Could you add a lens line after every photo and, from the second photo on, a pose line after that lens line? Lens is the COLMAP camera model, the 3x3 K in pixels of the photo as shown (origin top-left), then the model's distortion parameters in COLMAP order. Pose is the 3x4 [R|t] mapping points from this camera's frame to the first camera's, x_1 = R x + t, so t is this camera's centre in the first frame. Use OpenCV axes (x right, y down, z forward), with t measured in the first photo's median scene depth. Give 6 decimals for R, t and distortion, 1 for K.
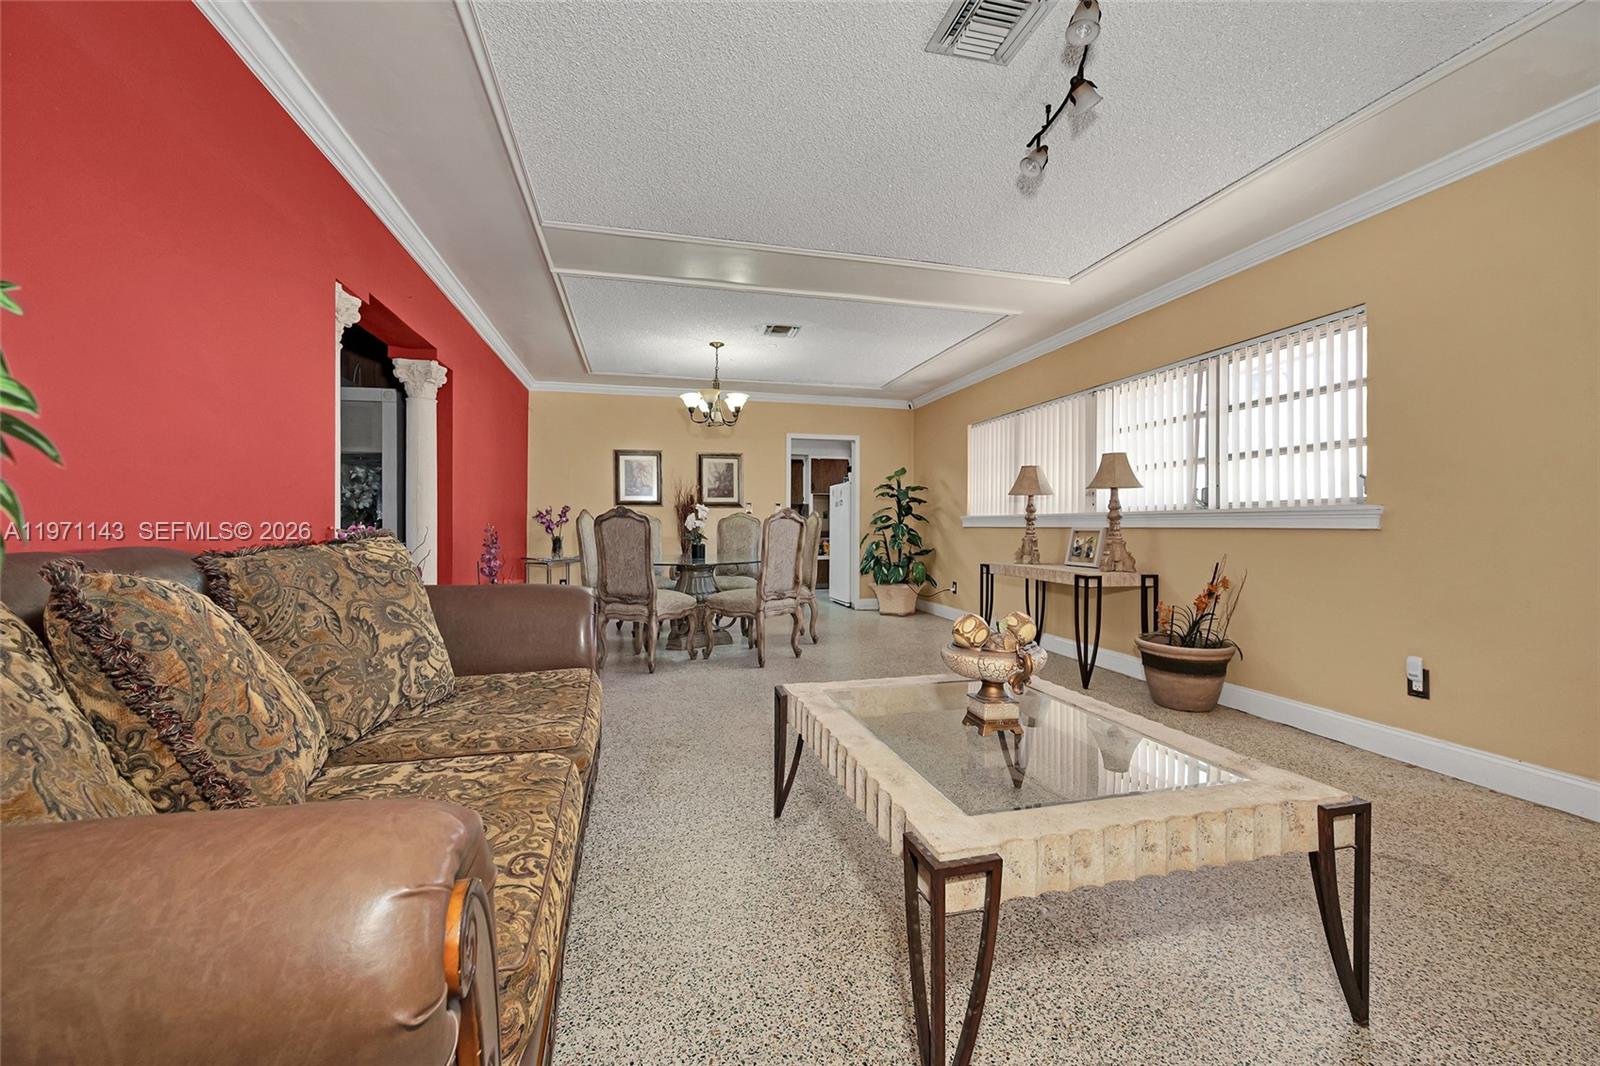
lens RADIAL K [[633.4, 0, 801.5], [0, 633.4, 538.7], [0, 0, 1]] dist [0.000114, -0.000133]
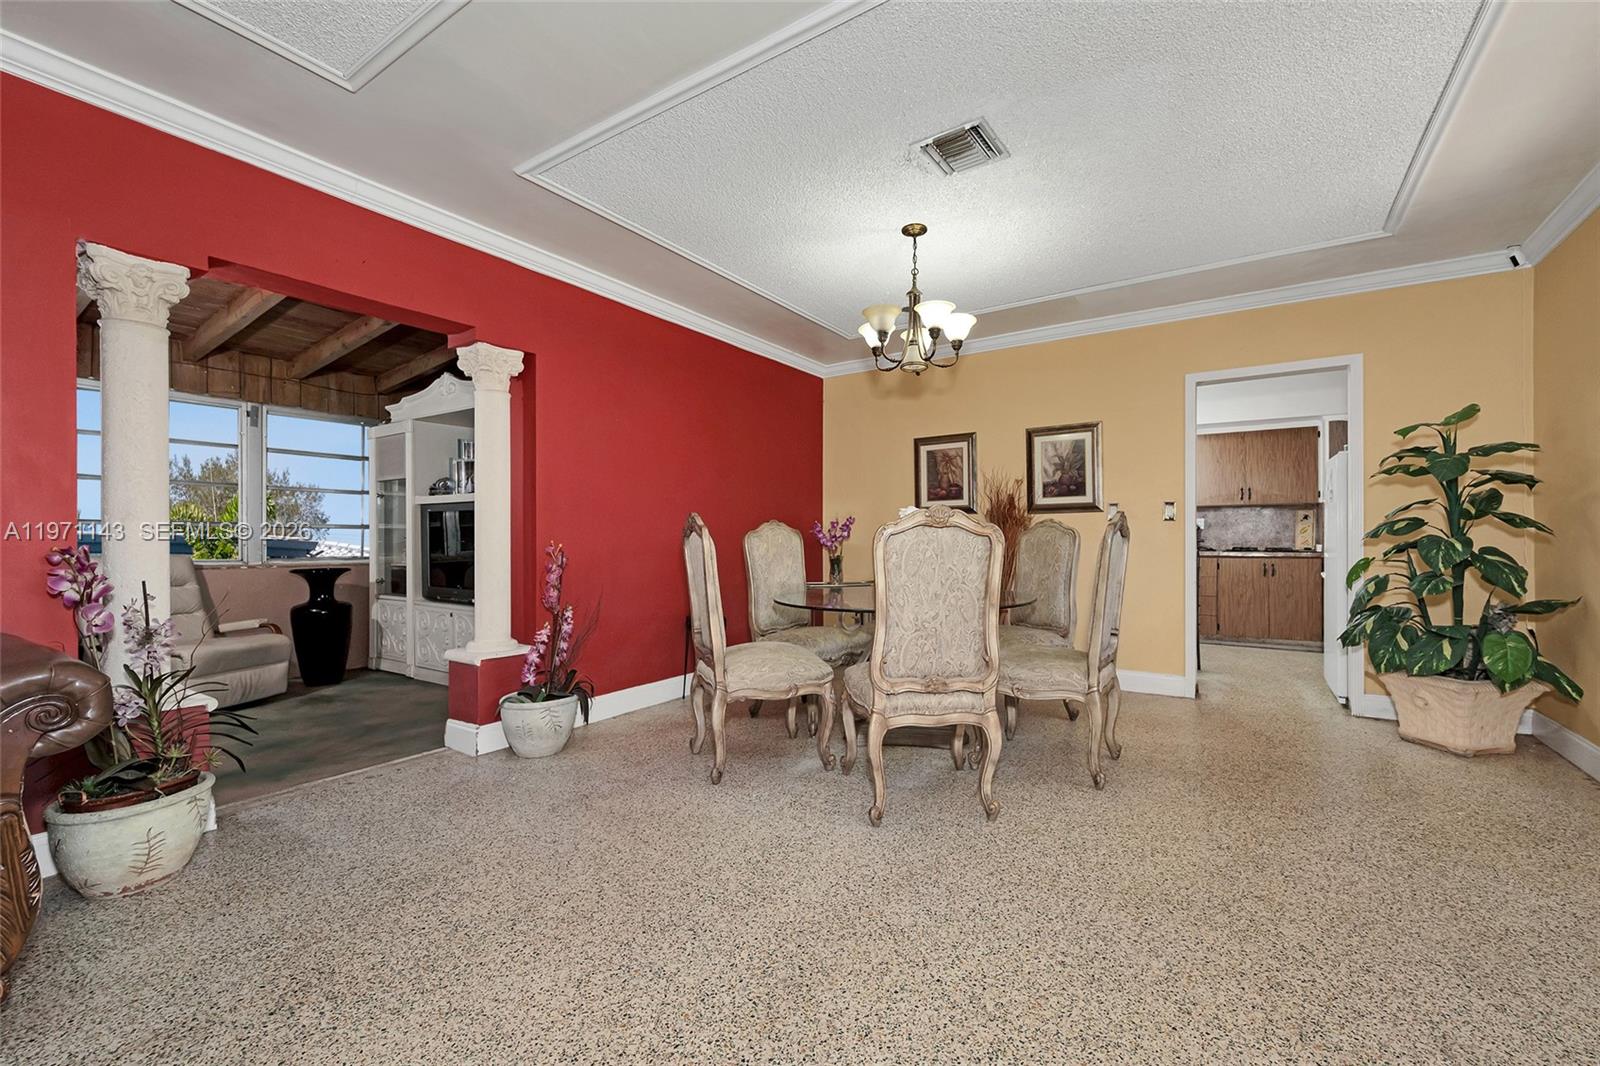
lens RADIAL K [[655.9, 0, 836.8], [0, 655.9, 541.7], [0, 0, 1]] dist [0.001306, 0.000246]
pose [[0.692574, 0.000027, -0.721347, 0.186719], [-0.011992, 0.999862, -0.011477, -0.010374], [0.721247, 0.016599, 0.692479, 0.394874]]
